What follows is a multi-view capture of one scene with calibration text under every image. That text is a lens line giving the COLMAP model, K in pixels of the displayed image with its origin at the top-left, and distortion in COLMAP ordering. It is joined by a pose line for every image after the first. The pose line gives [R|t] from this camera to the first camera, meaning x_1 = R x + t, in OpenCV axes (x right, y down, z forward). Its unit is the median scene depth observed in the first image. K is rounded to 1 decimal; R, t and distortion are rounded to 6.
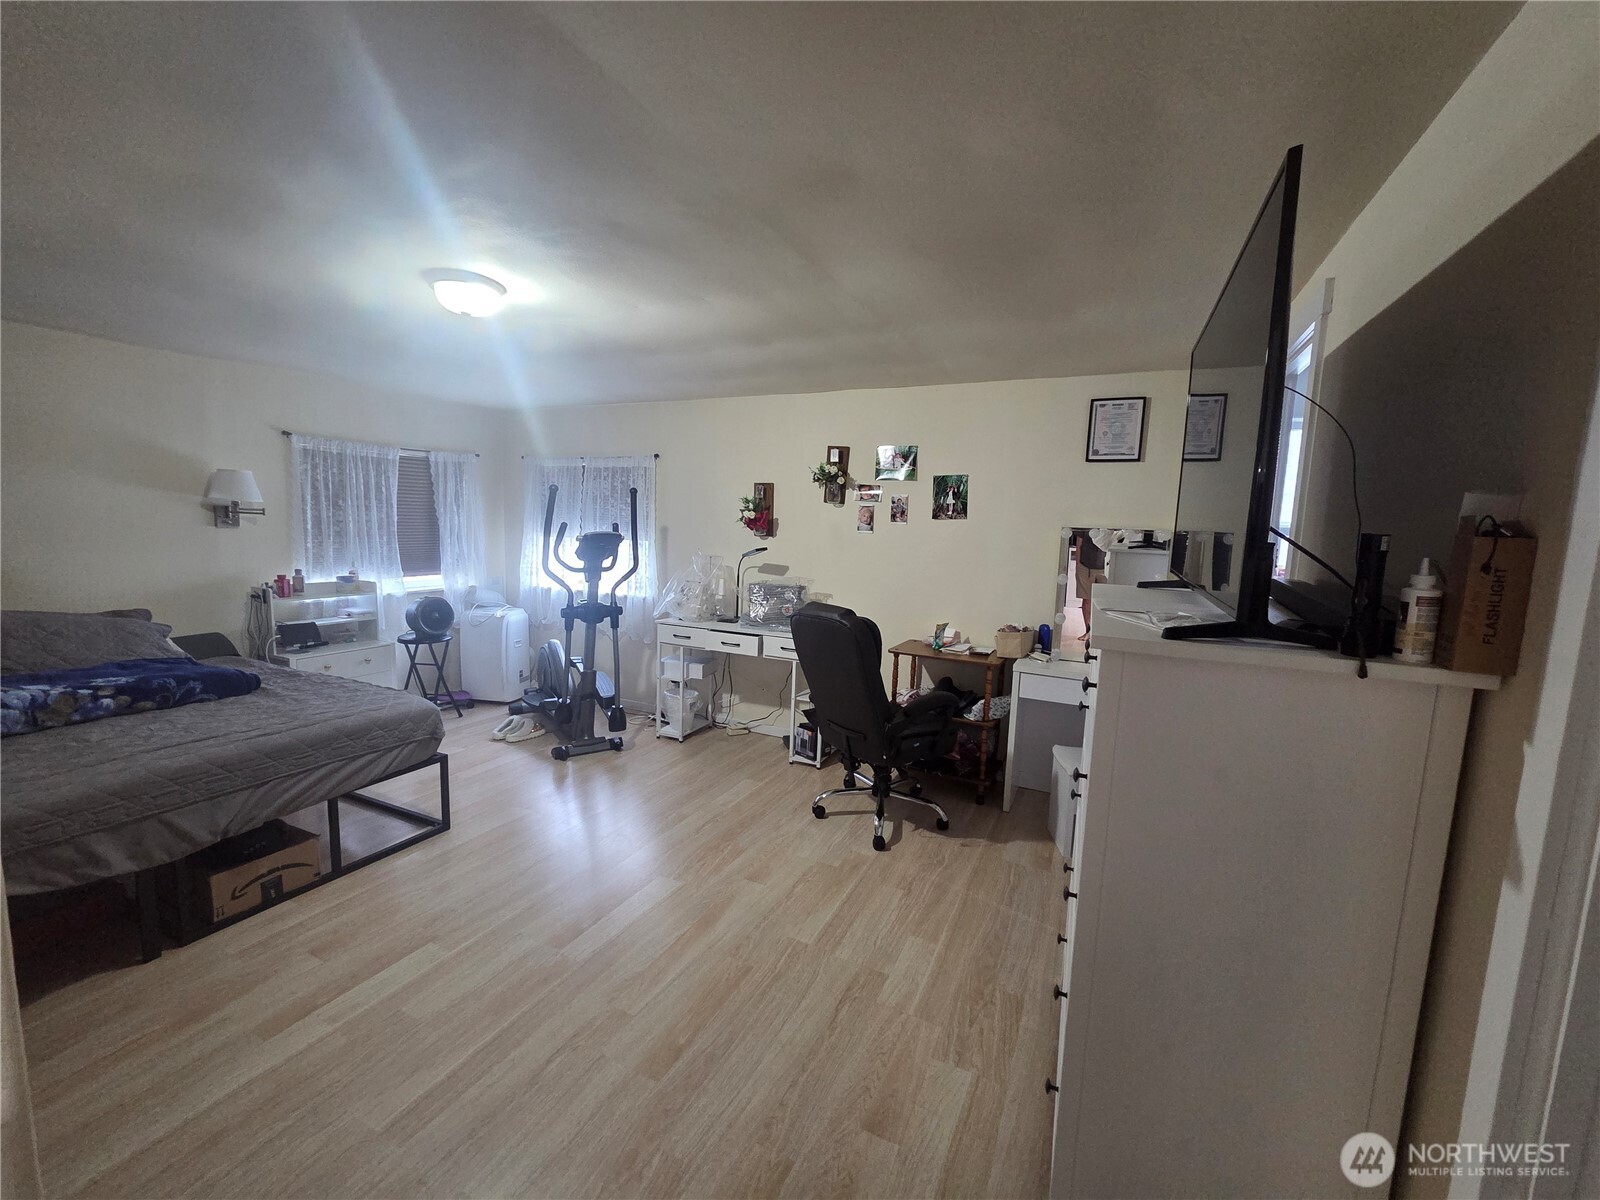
lens RADIAL K [[652.1, 0, 801.2], [0, 652.1, 603.9], [0, 0, 1]] dist [-0.002658, 0.001594]
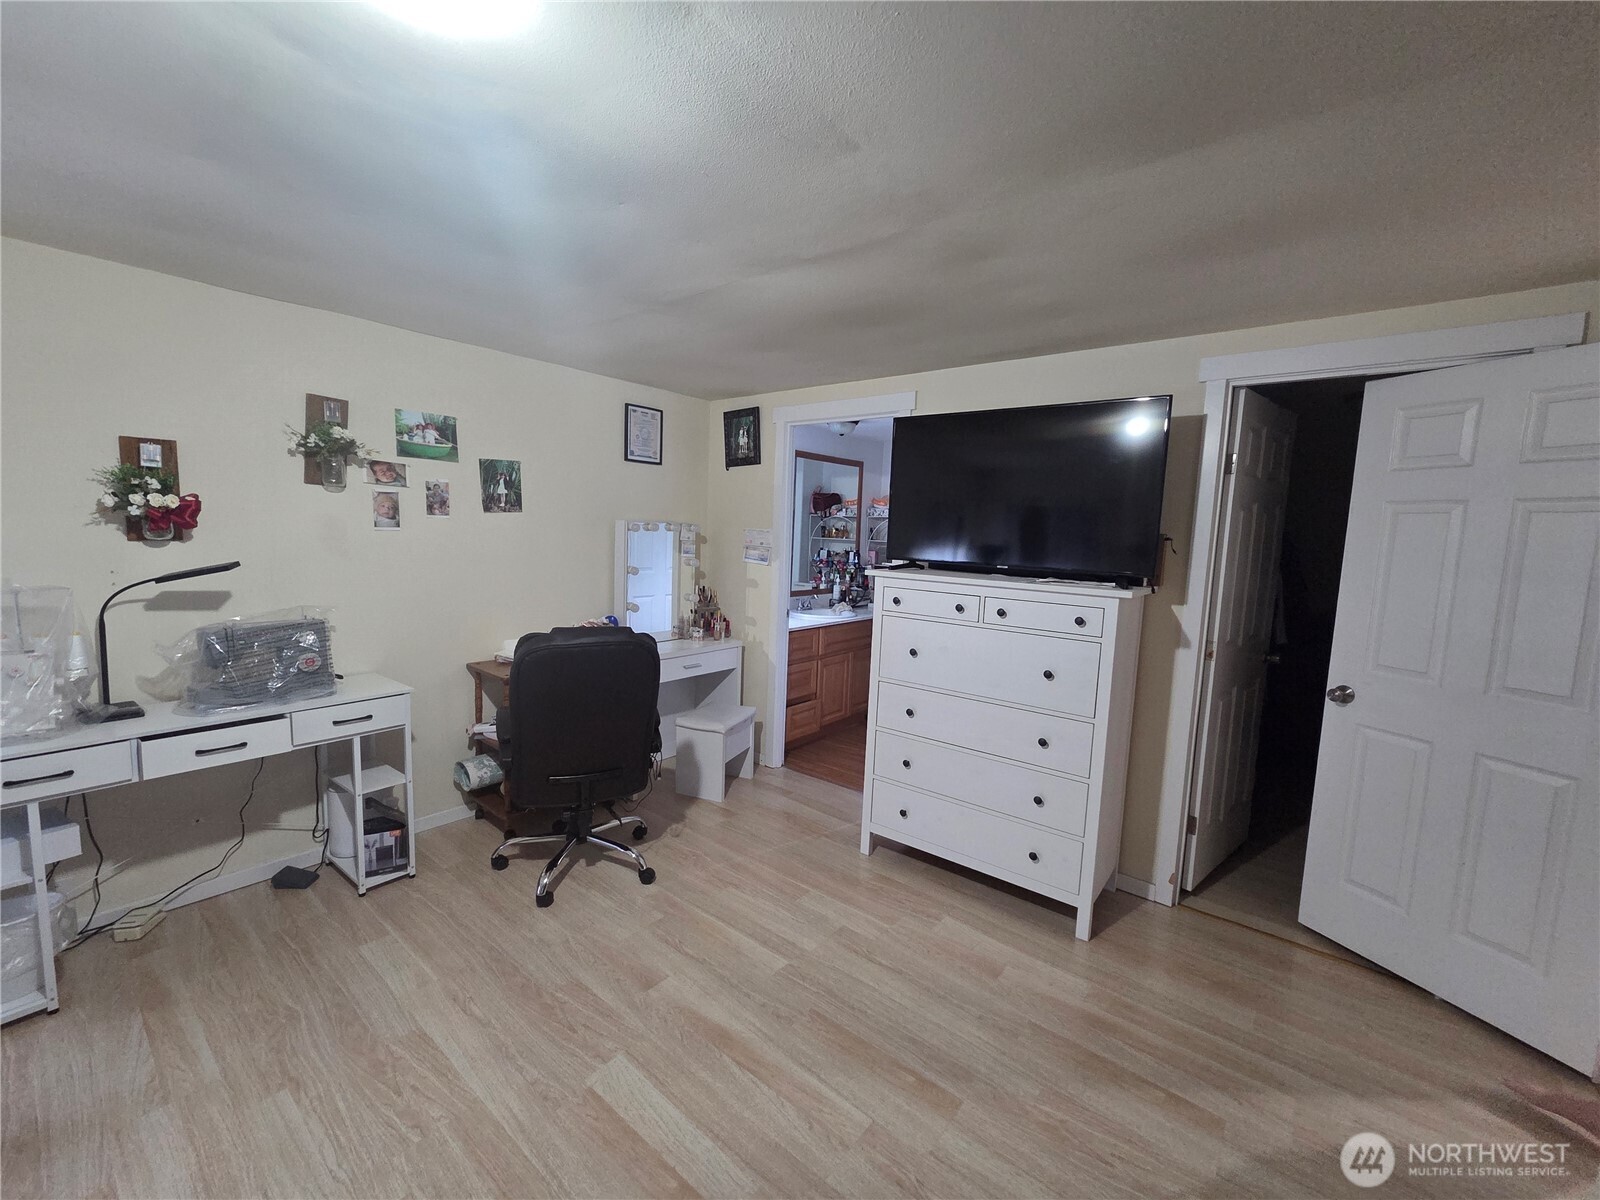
lens RADIAL K [[652.1, 0, 803.7], [0, 652.1, 595.2], [0, 0, 1]] dist [-0.002658, 0.001594]
pose [[0.231865, -0.126172, 0.964530, -0.515293], [0.096399, 0.989652, 0.106285, -0.075581], [-0.967960, 0.068336, 0.241629, 0.424356]]
